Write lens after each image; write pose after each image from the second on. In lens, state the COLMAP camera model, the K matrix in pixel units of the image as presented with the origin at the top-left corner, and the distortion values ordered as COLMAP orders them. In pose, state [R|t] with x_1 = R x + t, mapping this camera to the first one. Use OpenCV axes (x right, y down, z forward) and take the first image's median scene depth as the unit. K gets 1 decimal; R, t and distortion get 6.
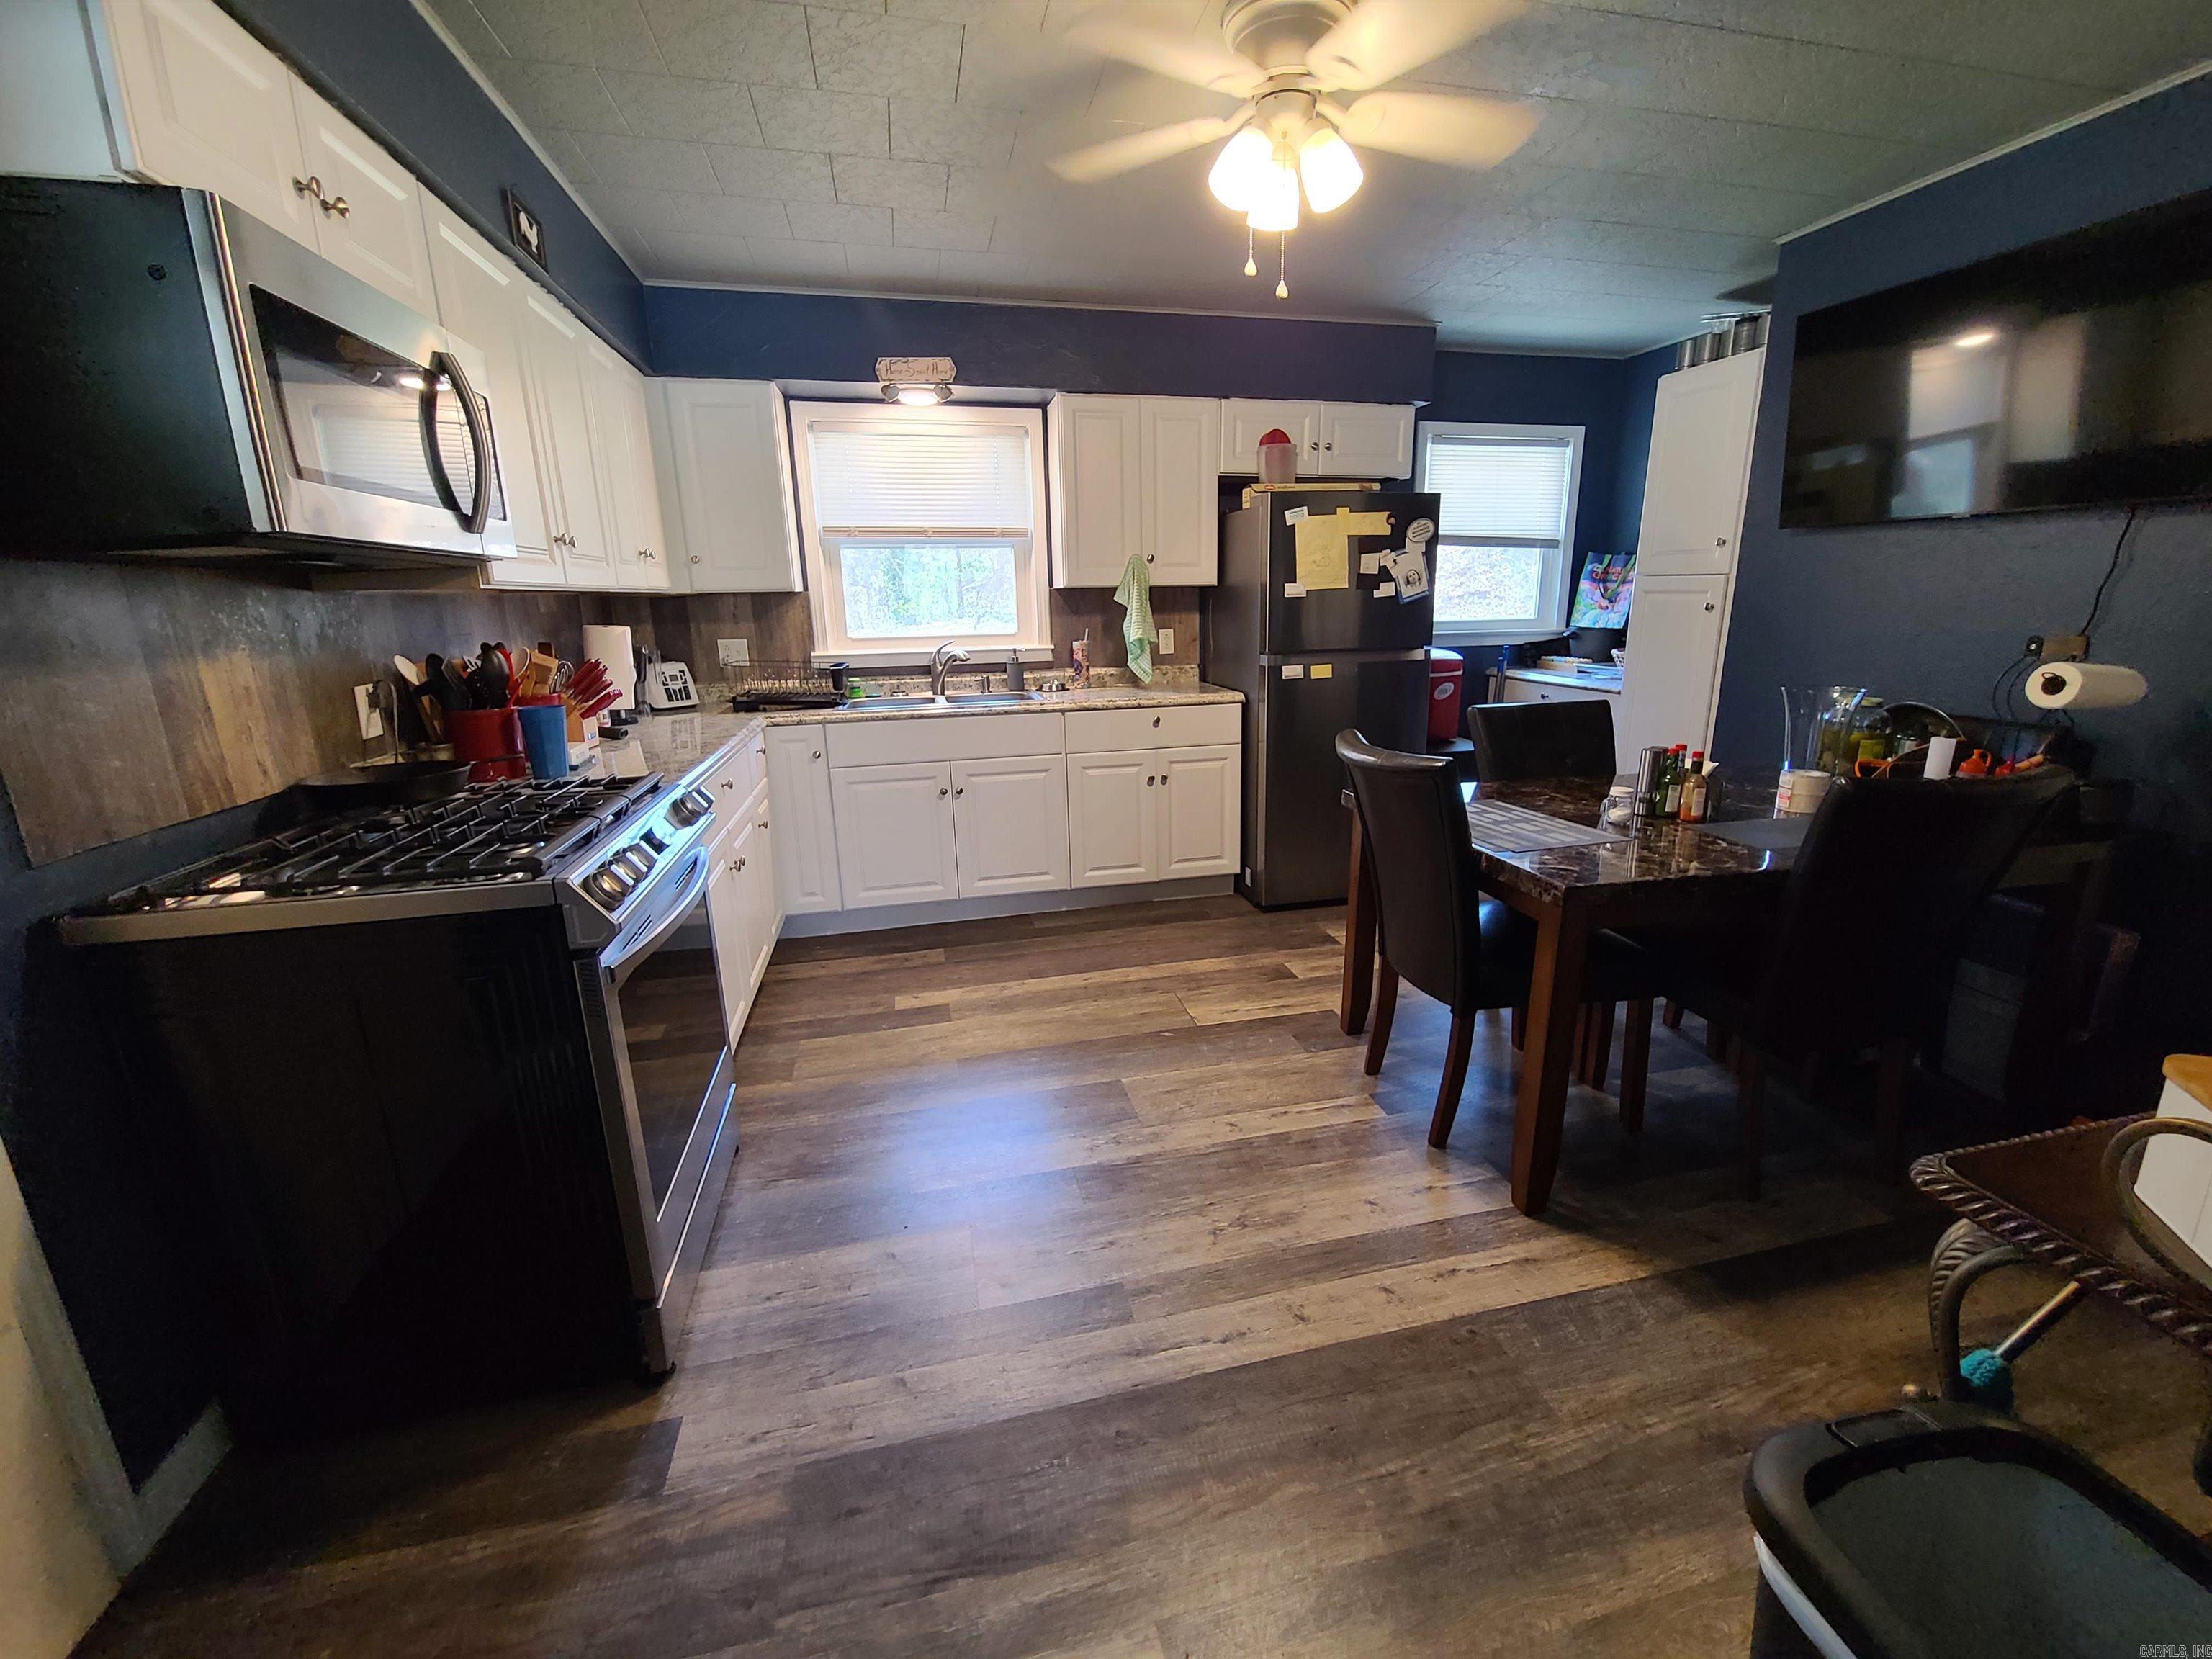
lens RADIAL K [[894.3, 0, 1144.7], [0, 894.3, 826.5], [0, 0, 1]] dist [0.001310, 0.000163]
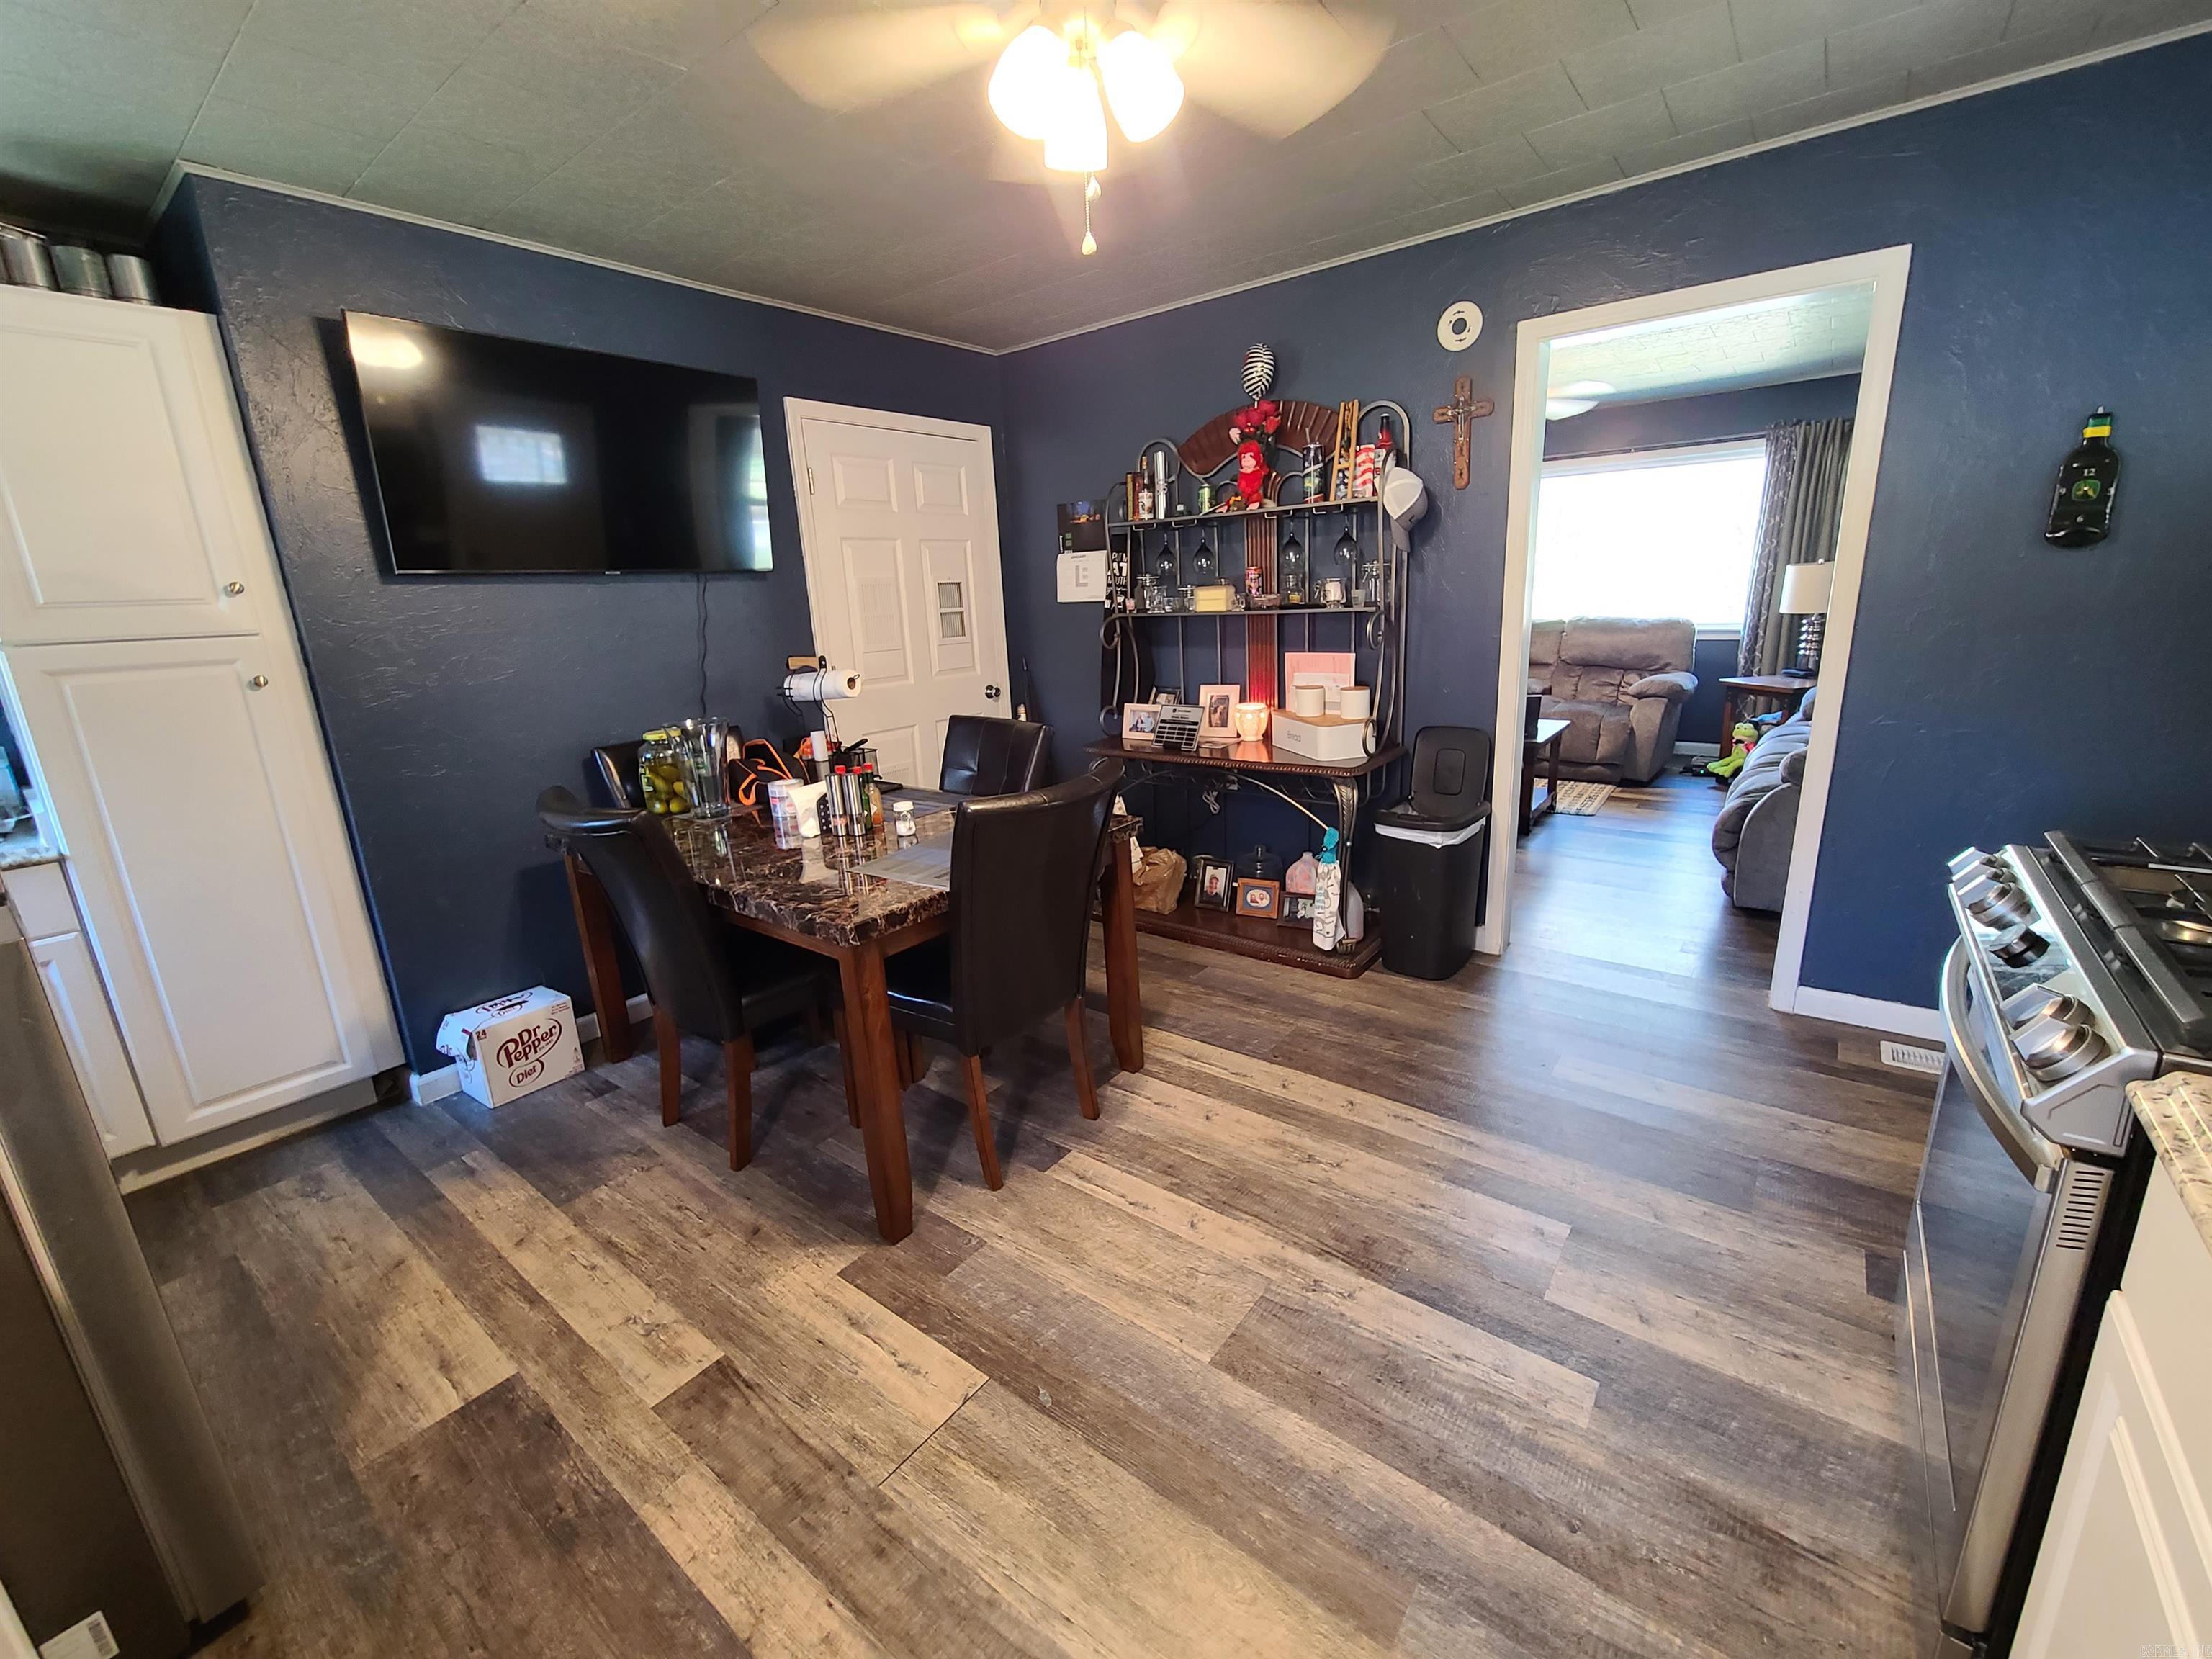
lens RADIAL K [[902.1, 0, 1124.9], [0, 902.1, 820.9], [0, 0, 1]] dist [-0.000855, -0.002114]
pose [[-0.615367, -0.152951, 0.773259, -0.479885], [0.250738, 0.892056, 0.375988, -0.361483], [-0.747298, 0.425256, -0.510591, 1.341657]]
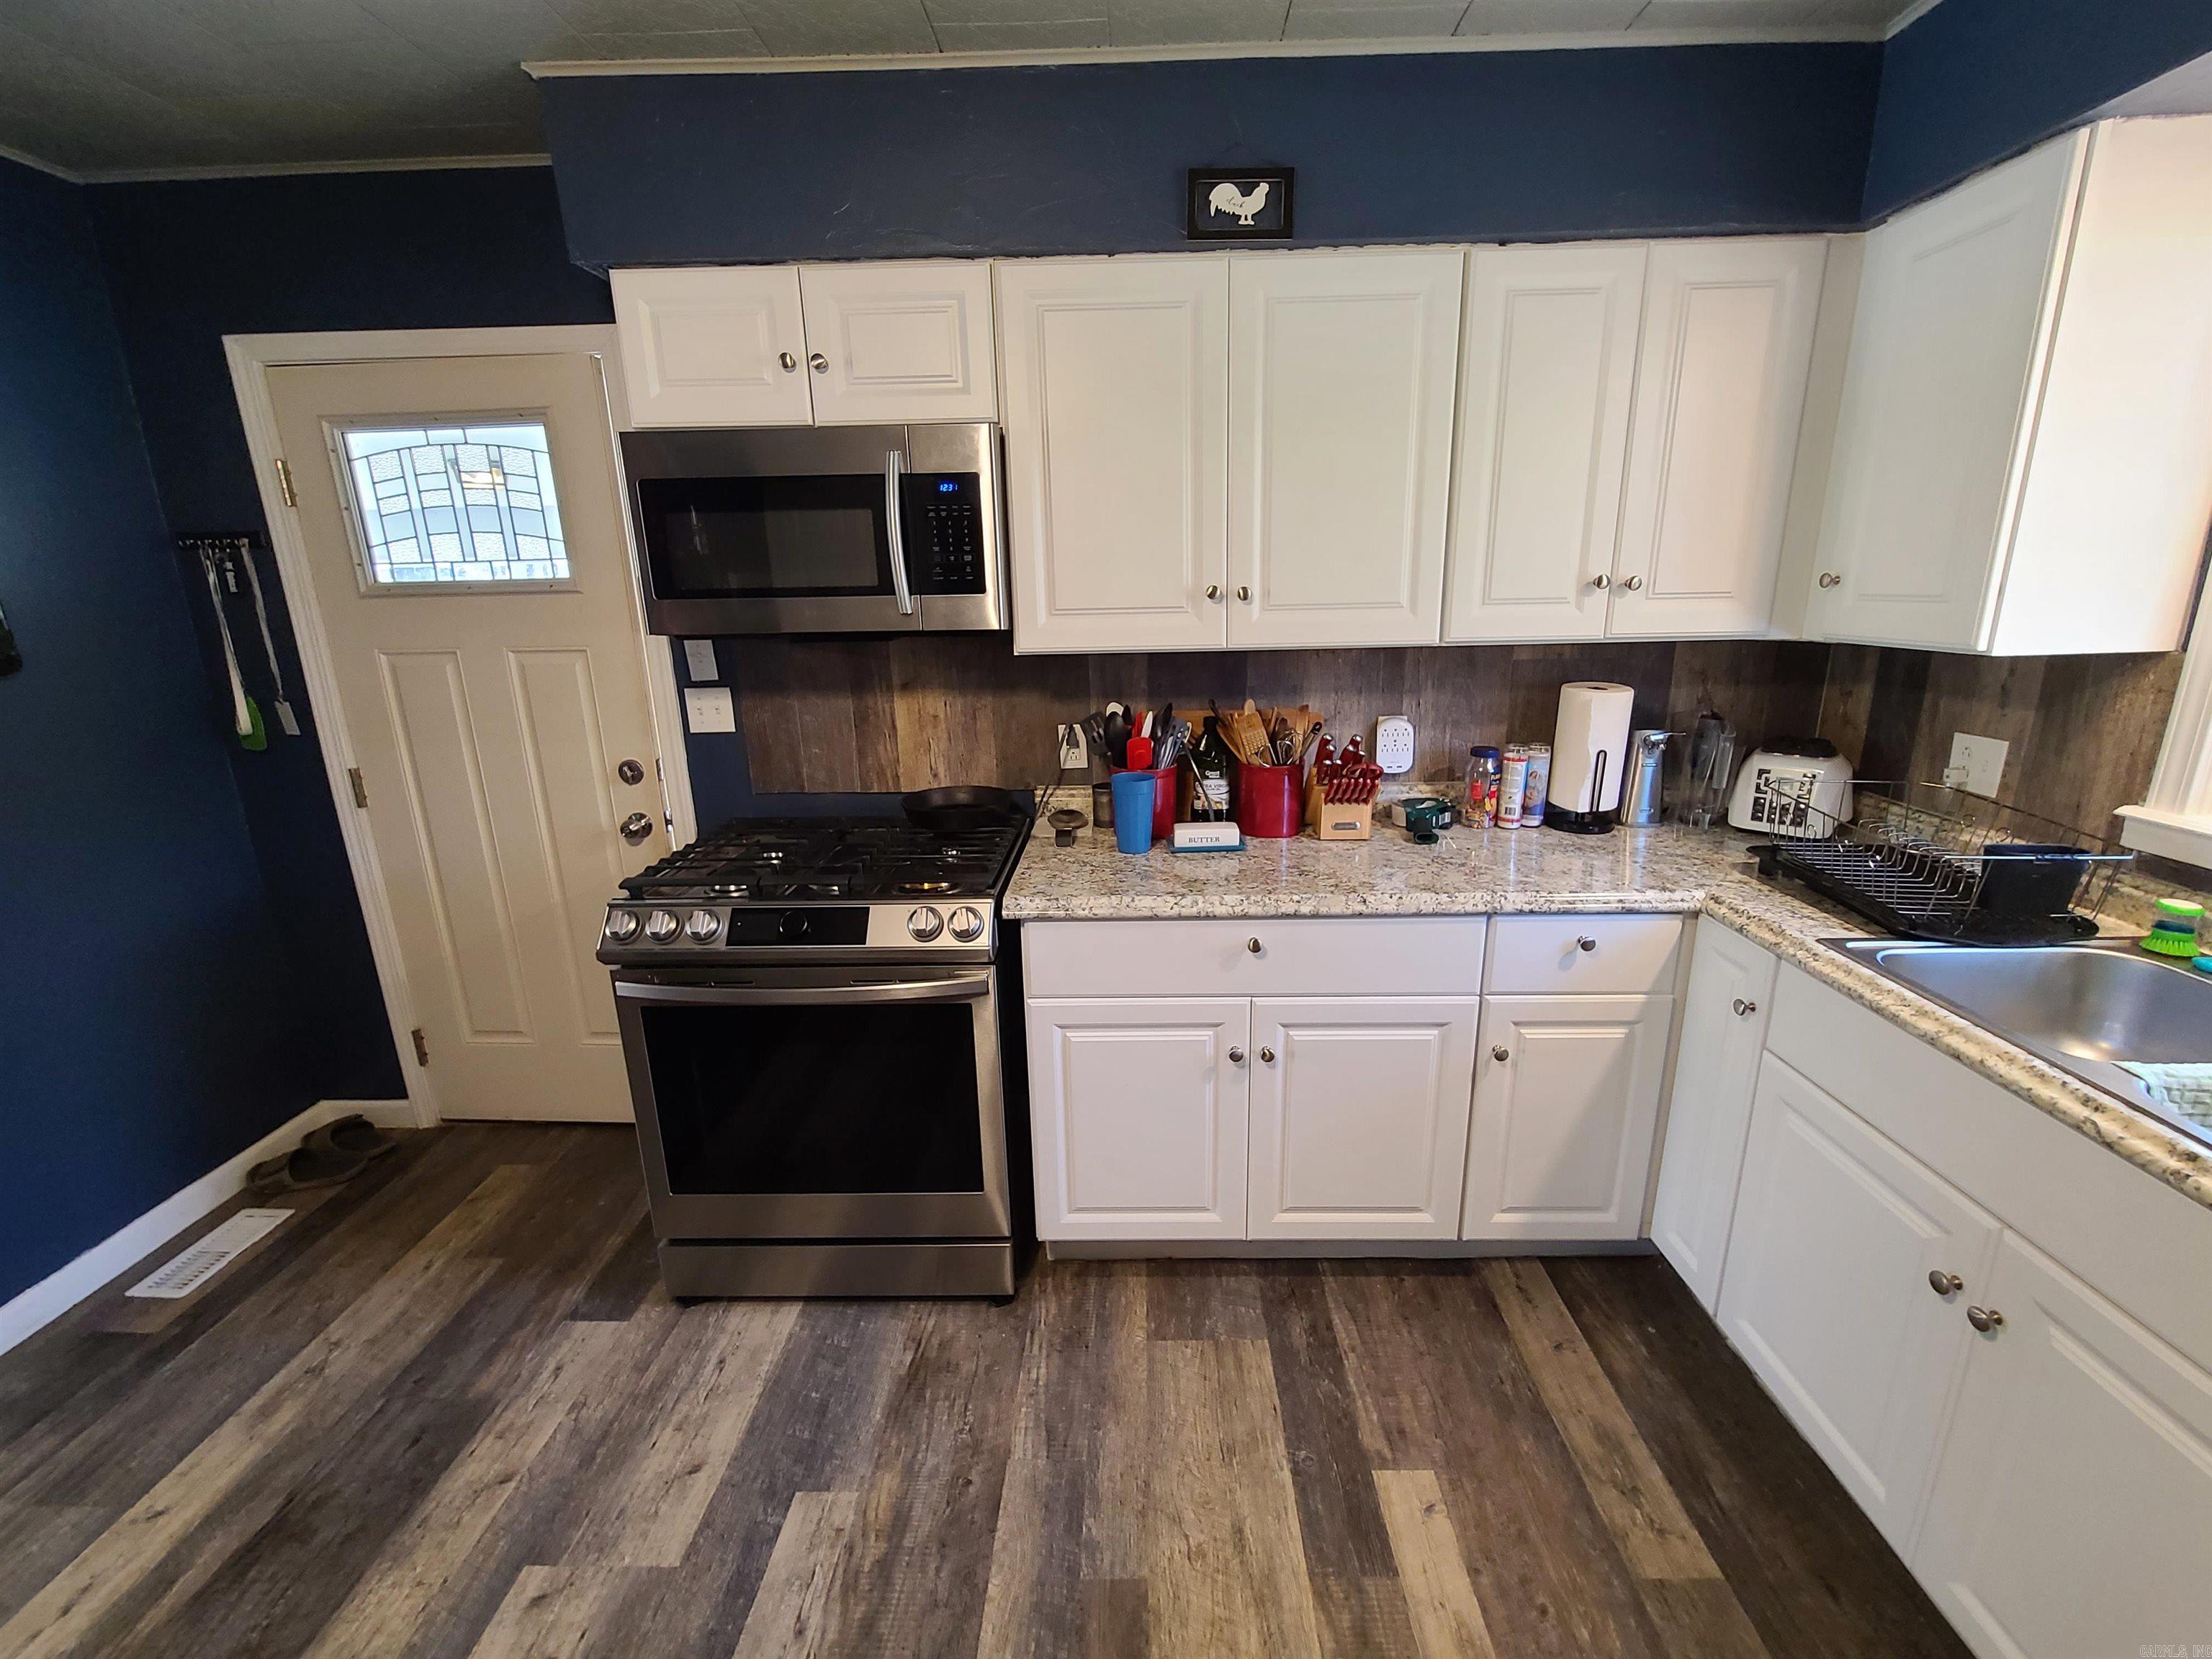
lens RADIAL K [[902.1, 0, 1124.9], [0, 902.1, 820.9], [0, 0, 1]] dist [-0.000855, -0.002114]
pose [[-0.270380, 0.267759, -0.924770, 0.190344], [-0.216905, 0.918910, 0.329480, -0.375025], [0.938001, 0.289672, -0.190377, 1.118530]]
